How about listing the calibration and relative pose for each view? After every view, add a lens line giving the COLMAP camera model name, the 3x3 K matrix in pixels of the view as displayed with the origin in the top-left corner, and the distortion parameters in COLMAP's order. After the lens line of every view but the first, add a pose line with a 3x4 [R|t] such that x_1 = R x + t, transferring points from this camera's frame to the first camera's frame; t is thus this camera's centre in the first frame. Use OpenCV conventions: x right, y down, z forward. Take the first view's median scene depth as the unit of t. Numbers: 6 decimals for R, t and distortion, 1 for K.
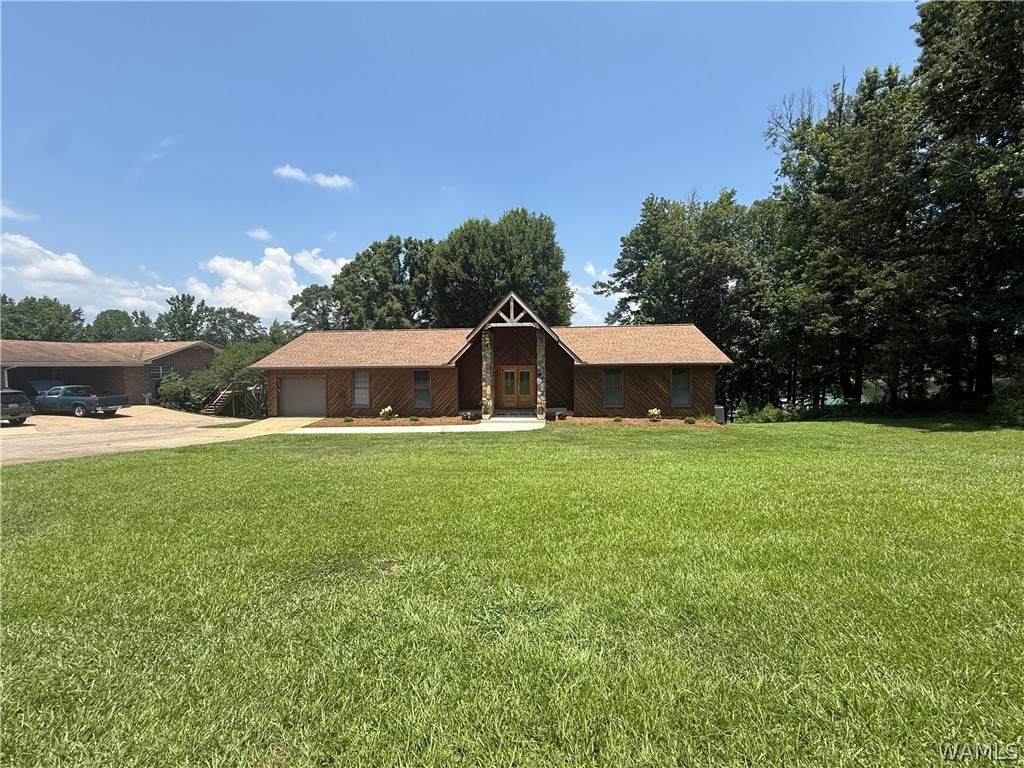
lens RADIAL K [[413.9, 0, 506.0], [0, 413.9, 383.5], [0, 0, 1]] dist [0.000016, 0.000762]
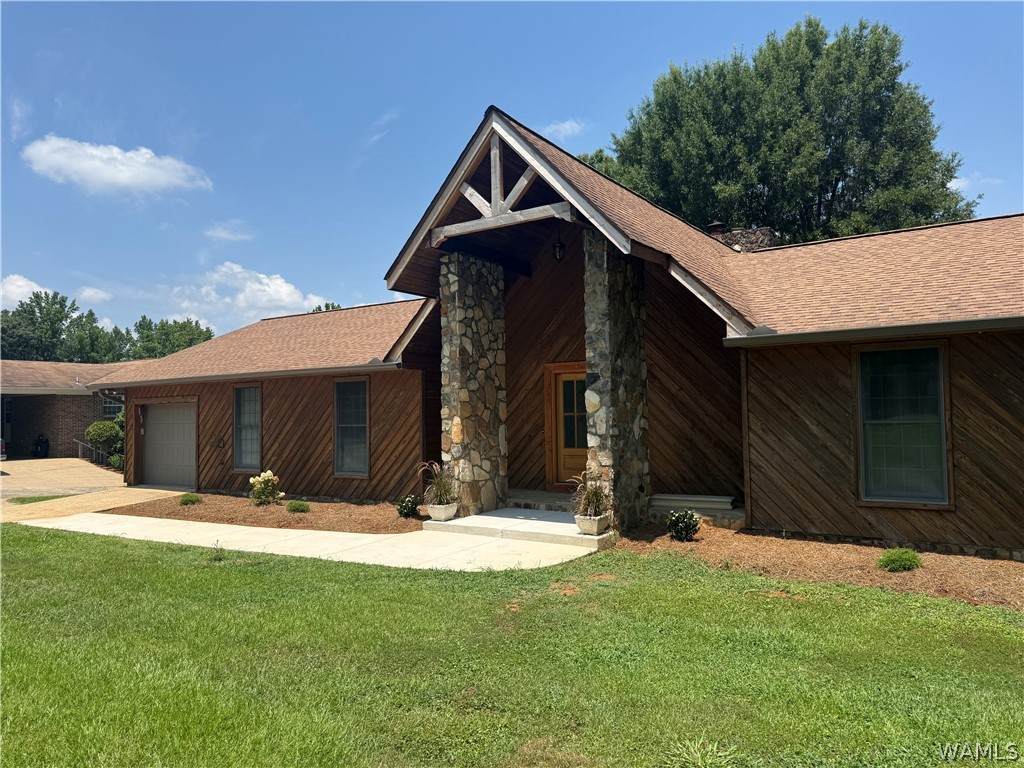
lens RADIAL K [[699.2, 0, 517.0], [0, 699.2, 395.9], [0, 0, 1]] dist [0.081634, -0.081808]
pose [[0.878762, -0.017600, -0.476936, 0.205137], [-0.011082, 0.998298, -0.057258, 0.014945], [0.477132, 0.055602, 0.877071, 0.402911]]
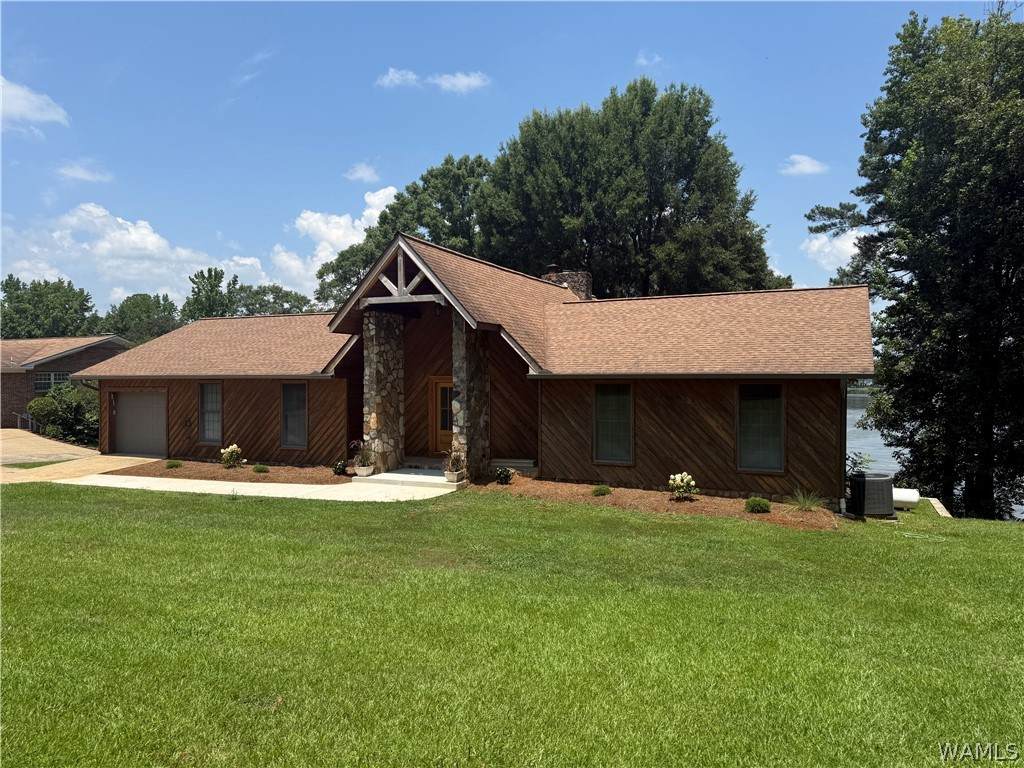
lens RADIAL K [[699.2, 0, 512.7], [0, 699.2, 385.6], [0, 0, 1]] dist [0.081634, -0.081808]
pose [[0.943322, 0.011223, -0.331690, 0.329621], [-0.018821, 0.999629, -0.019704, -0.012299], [0.331346, 0.024830, 0.943183, 0.149182]]
